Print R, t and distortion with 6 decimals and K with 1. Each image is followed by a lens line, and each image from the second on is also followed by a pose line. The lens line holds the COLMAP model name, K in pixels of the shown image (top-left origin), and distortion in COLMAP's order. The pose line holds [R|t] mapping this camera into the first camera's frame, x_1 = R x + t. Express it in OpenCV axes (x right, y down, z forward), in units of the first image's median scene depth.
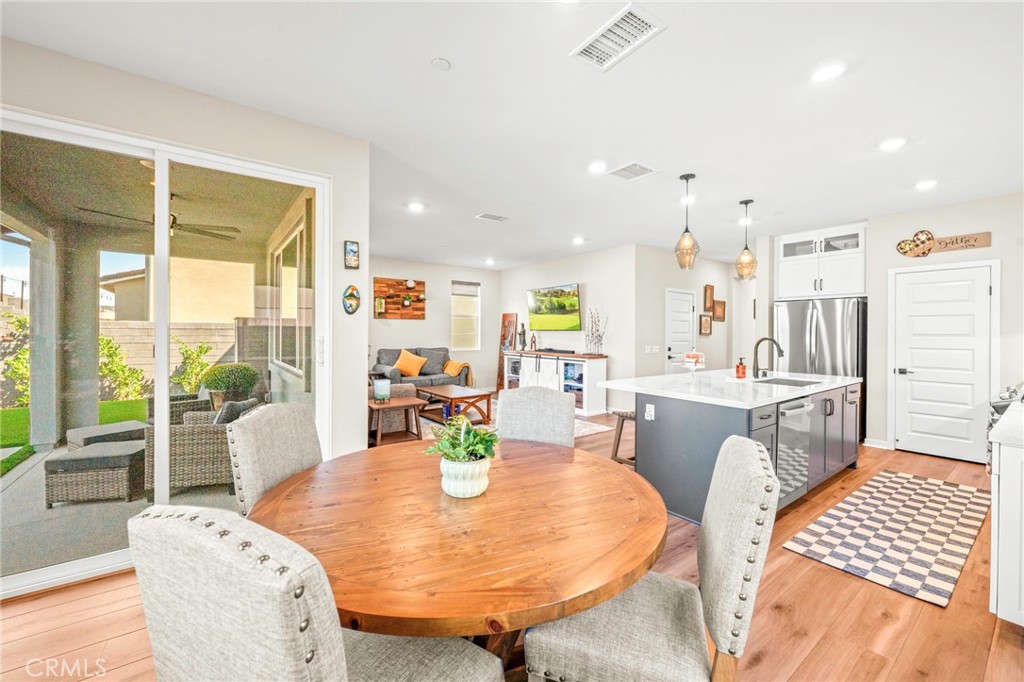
lens RADIAL K [[405.2, 0, 511.7], [0, 405.2, 334.6], [0, 0, 1]] dist [0.002093, 0.000382]
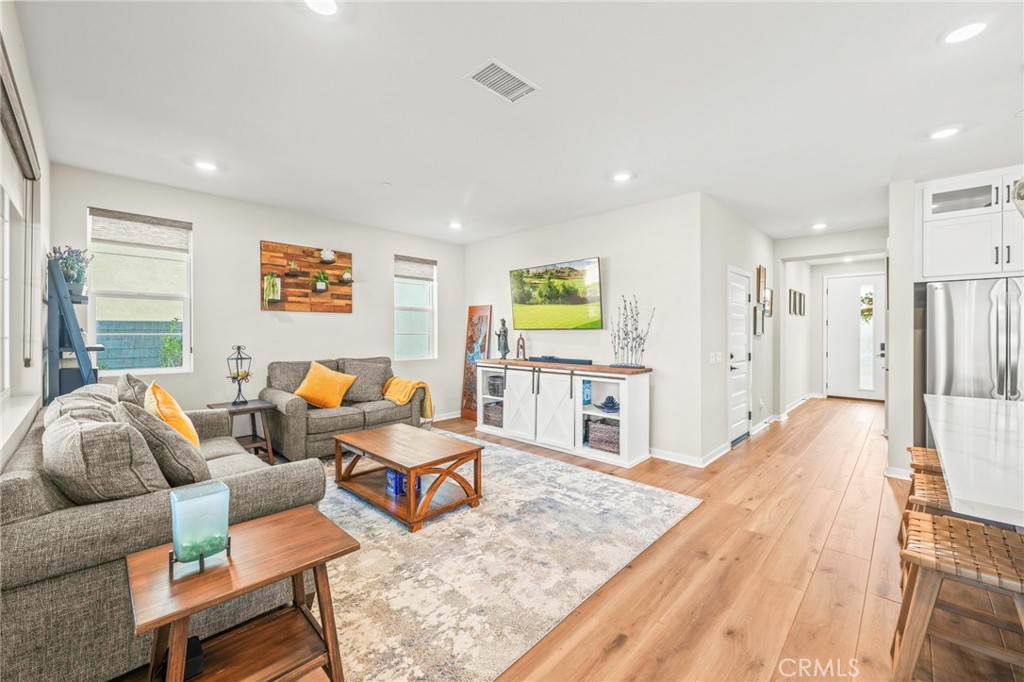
lens RADIAL K [[405.2, 0, 512.2], [0, 405.2, 335.0], [0, 0, 1]] dist [0.002093, 0.000382]
pose [[0.987136, -0.006368, 0.159754, -0.073397], [0.006314, 0.999980, 0.000843, -0.001994], [-0.159756, 0.000176, 0.987157, 0.358483]]
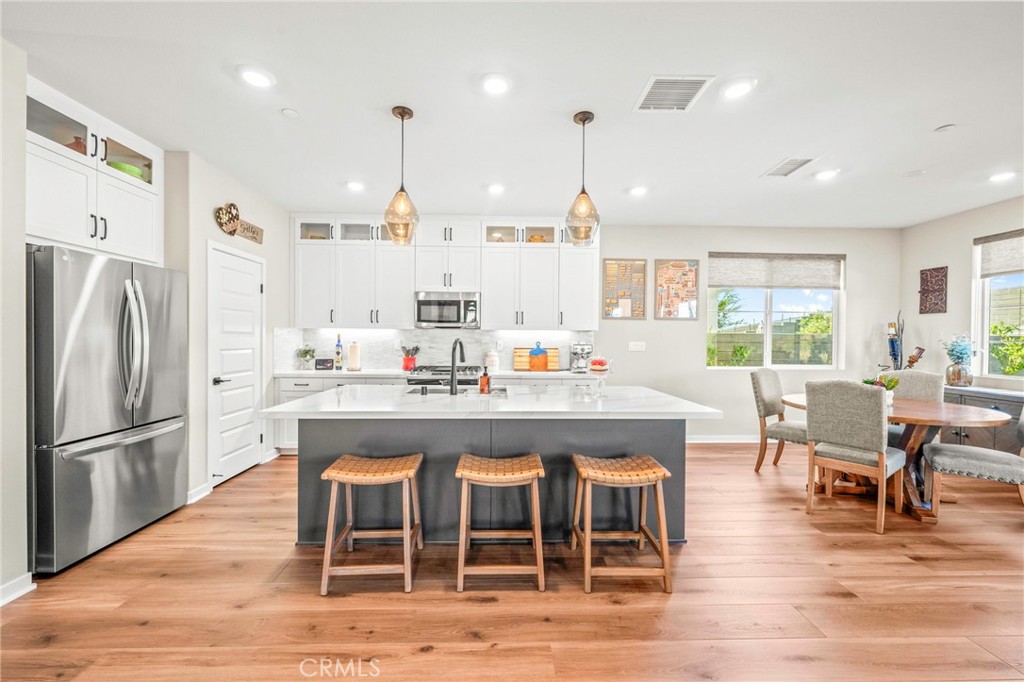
lens RADIAL K [[405.2, 0, 508.6], [0, 405.2, 341.0], [0, 0, 1]] dist [0.002093, 0.000382]
pose [[-0.818217, -0.017188, 0.574653, 0.057122], [-0.010441, 0.999832, 0.015039, -0.000593], [-0.574815, 0.006305, -0.818259, 0.806554]]
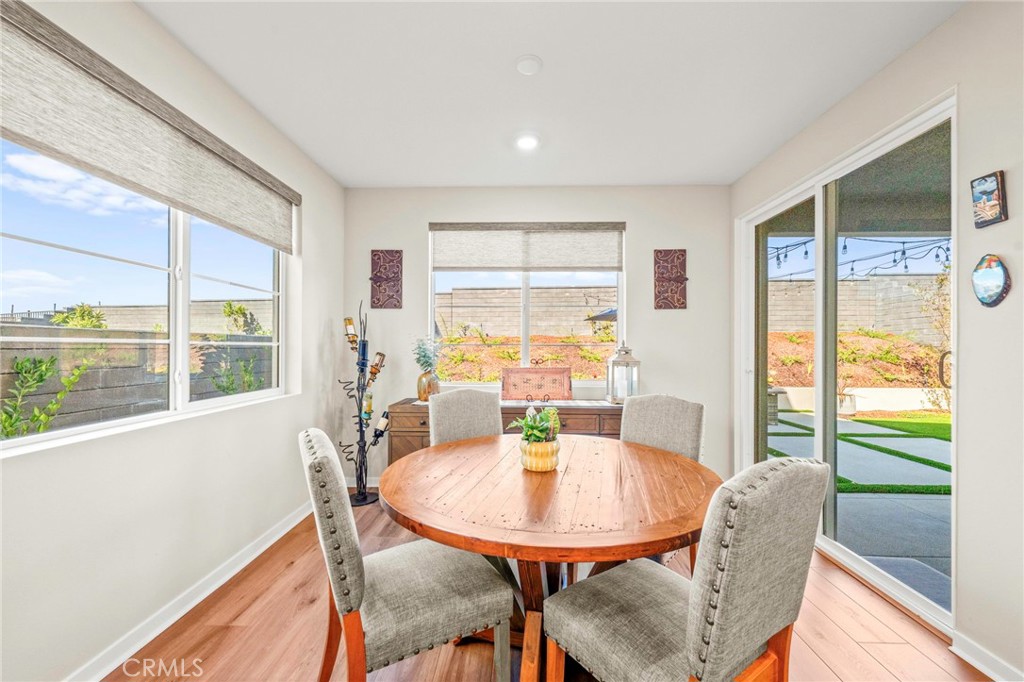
lens RADIAL K [[405.2, 0, 504.7], [0, 405.2, 346.1], [0, 0, 1]] dist [0.002093, 0.000382]
pose [[-0.629756, -0.010739, -0.776719, 0.170594], [-0.013025, 0.999910, -0.003264, 0.003961], [0.776684, 0.008061, -0.629839, 0.322659]]
